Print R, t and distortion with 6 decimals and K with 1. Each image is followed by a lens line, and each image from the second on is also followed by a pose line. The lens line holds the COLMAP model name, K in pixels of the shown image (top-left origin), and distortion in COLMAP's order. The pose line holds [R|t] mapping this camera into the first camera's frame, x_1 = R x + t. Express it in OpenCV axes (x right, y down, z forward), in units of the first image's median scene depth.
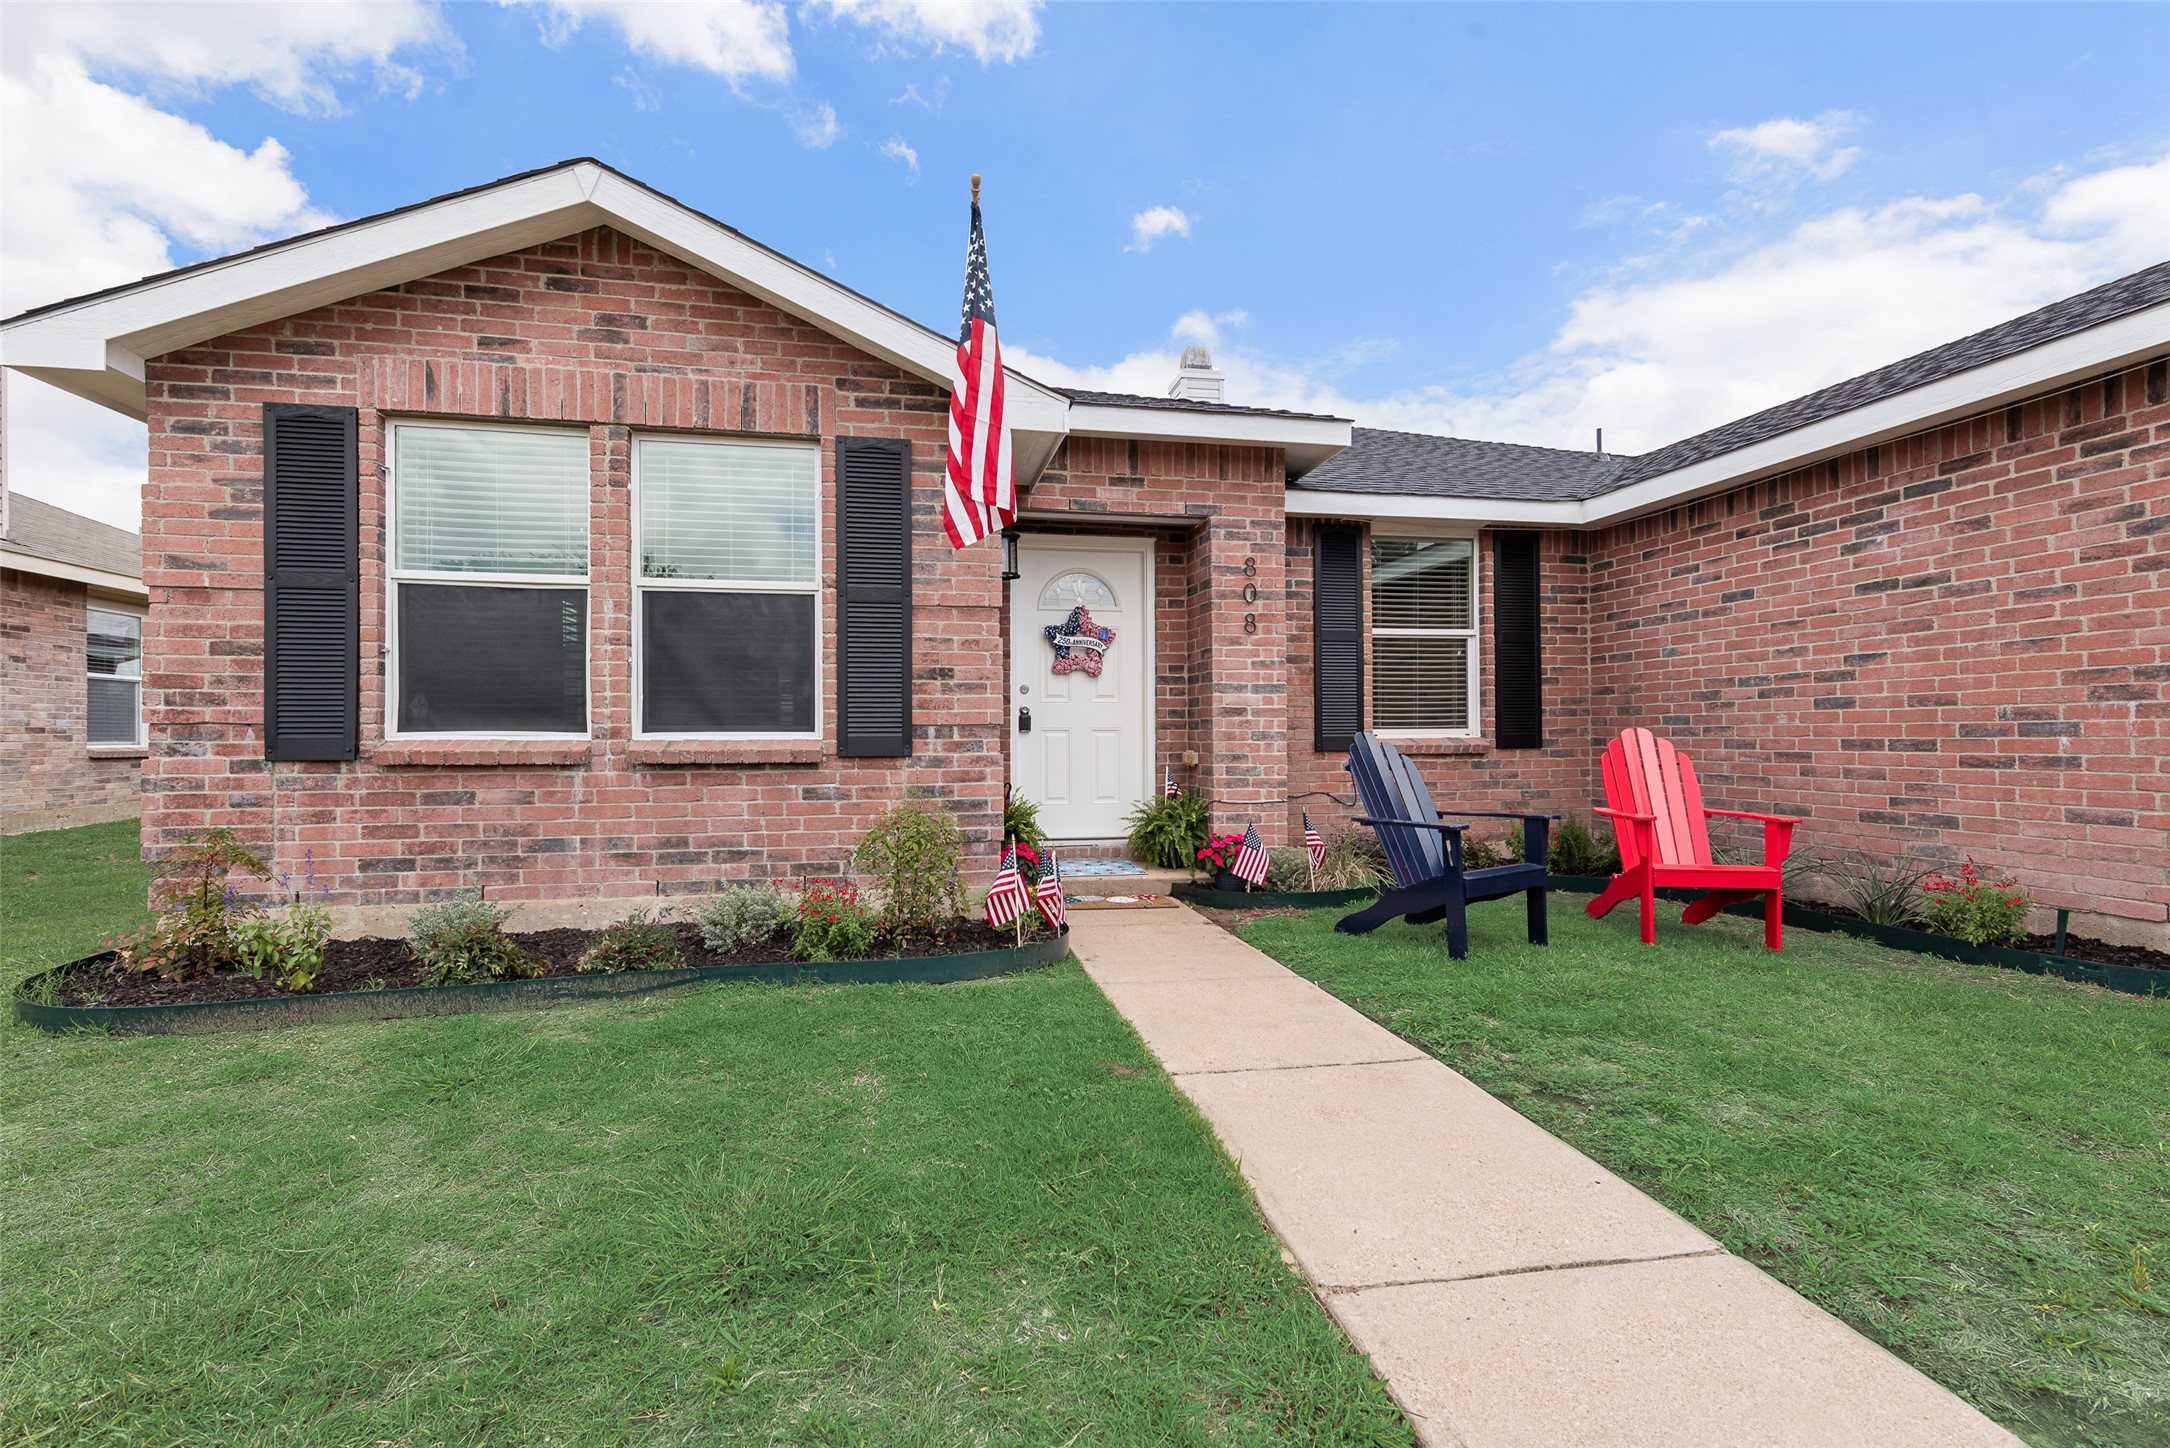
lens RADIAL K [[967.9, 0, 1085.0], [0, 967.9, 724.0], [0, 0, 1]] dist [0.024978, -0.010401]
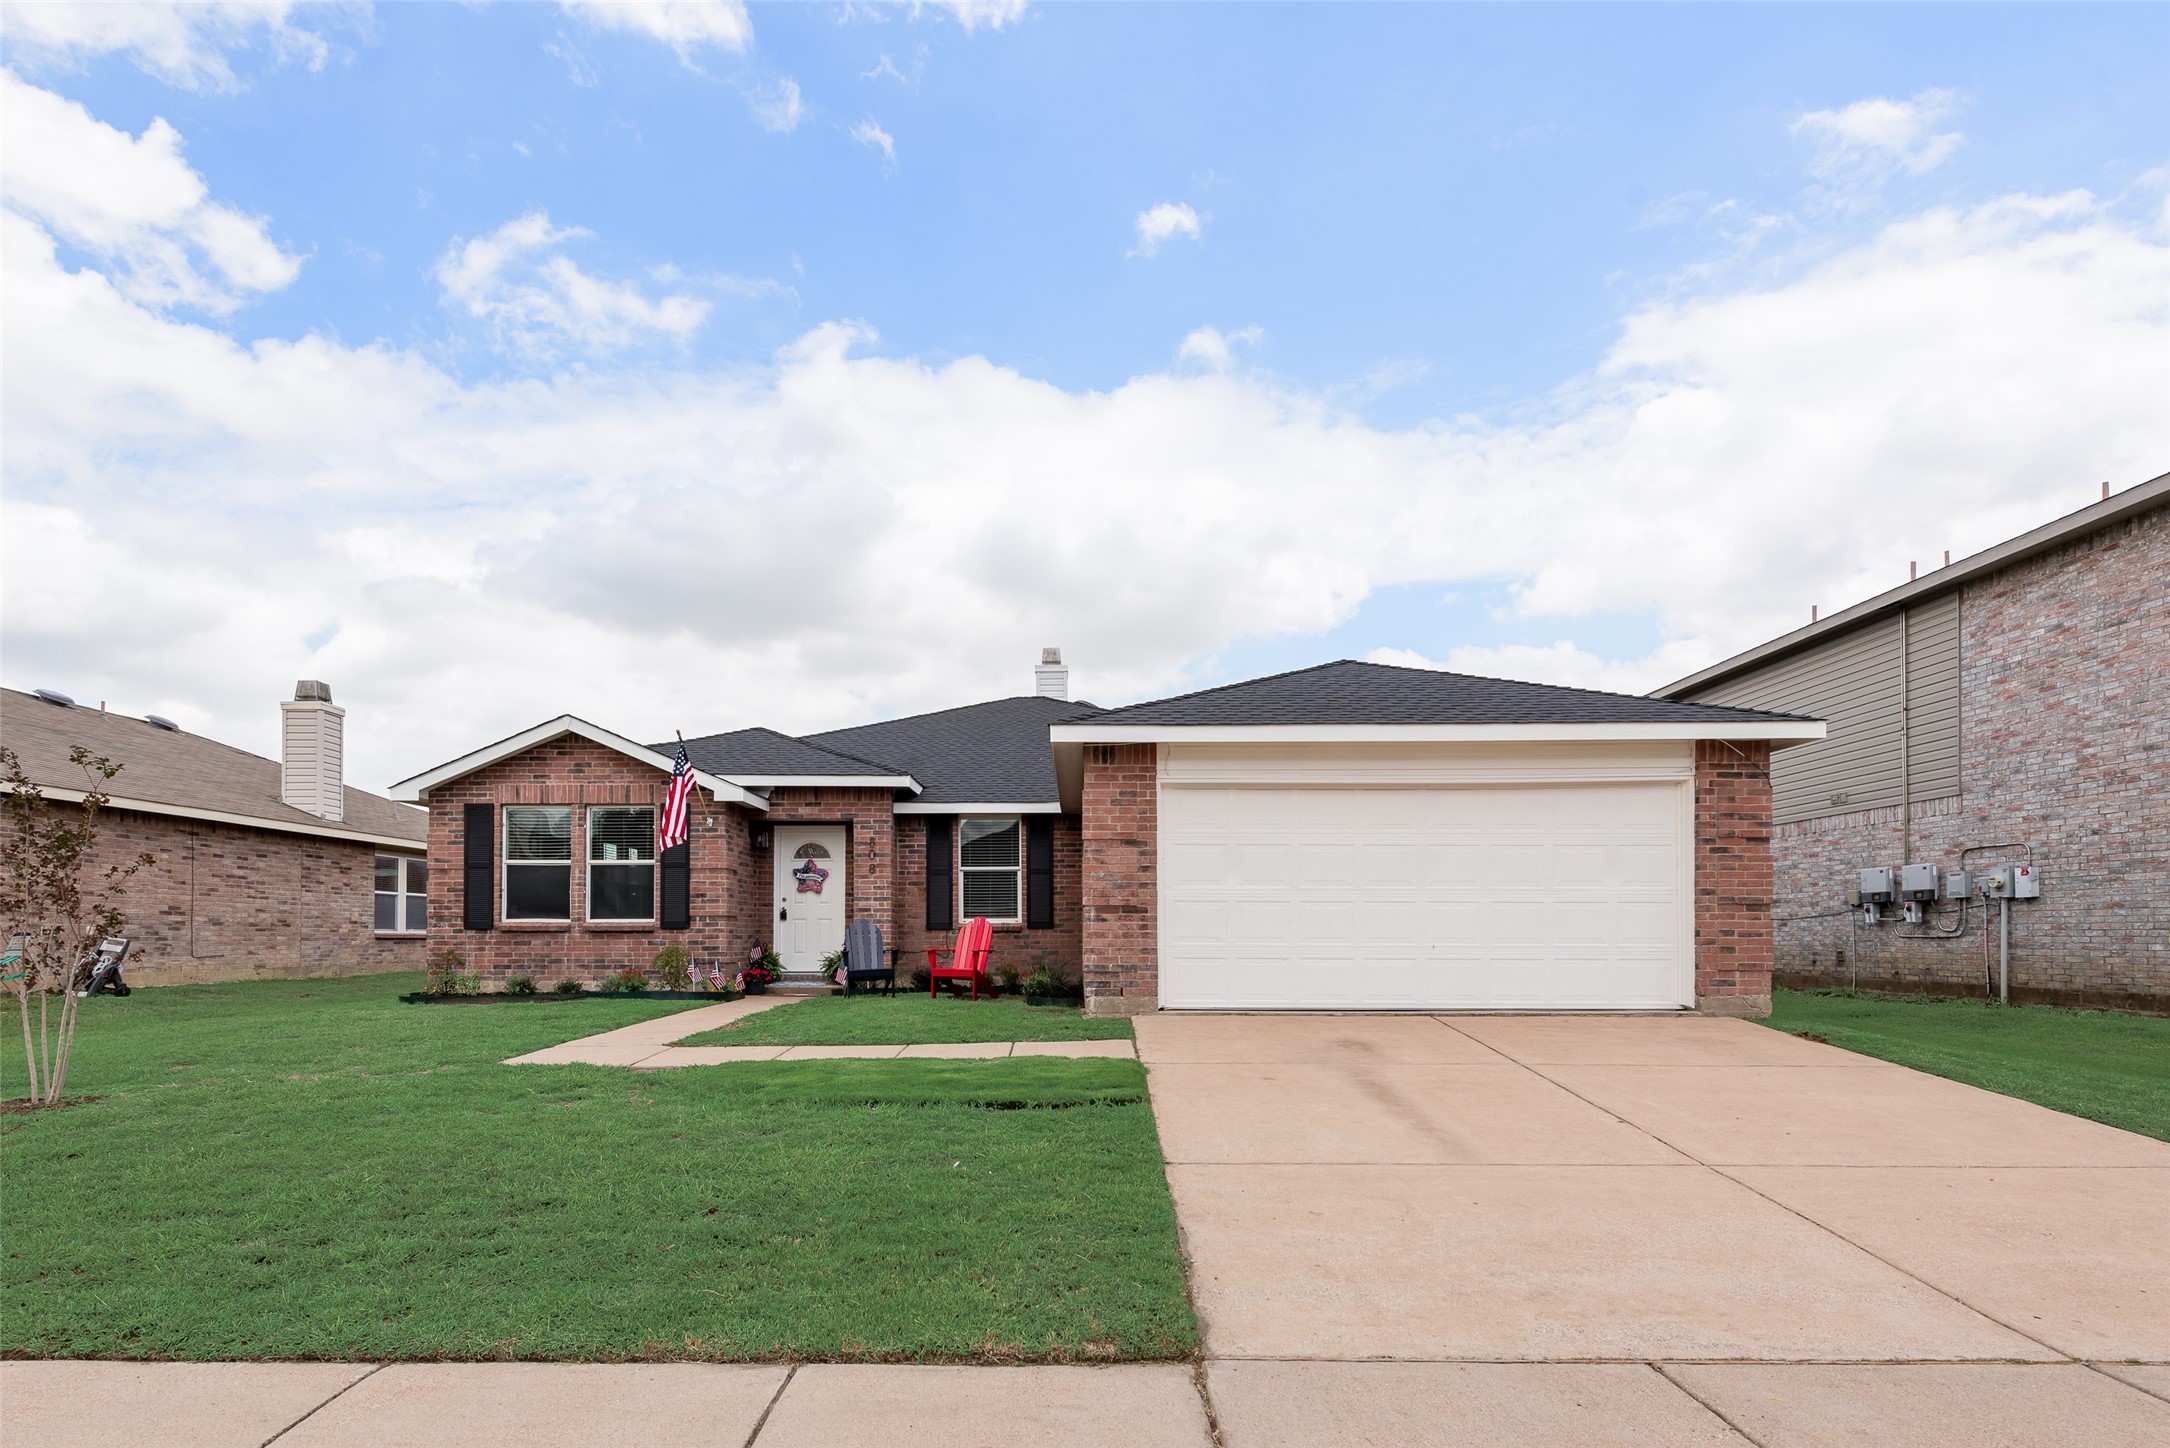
lens RADIAL K [[1083.9, 0, 1075.1], [0, 1083.9, 906.6], [0, 0, 1]] dist [0.016584, -0.000007]
pose [[0.984019, -0.004790, -0.177999, 1.131486], [0.001972, 0.999870, -0.016008, 0.020442], [0.178053, 0.015401, 0.983900, -1.380288]]
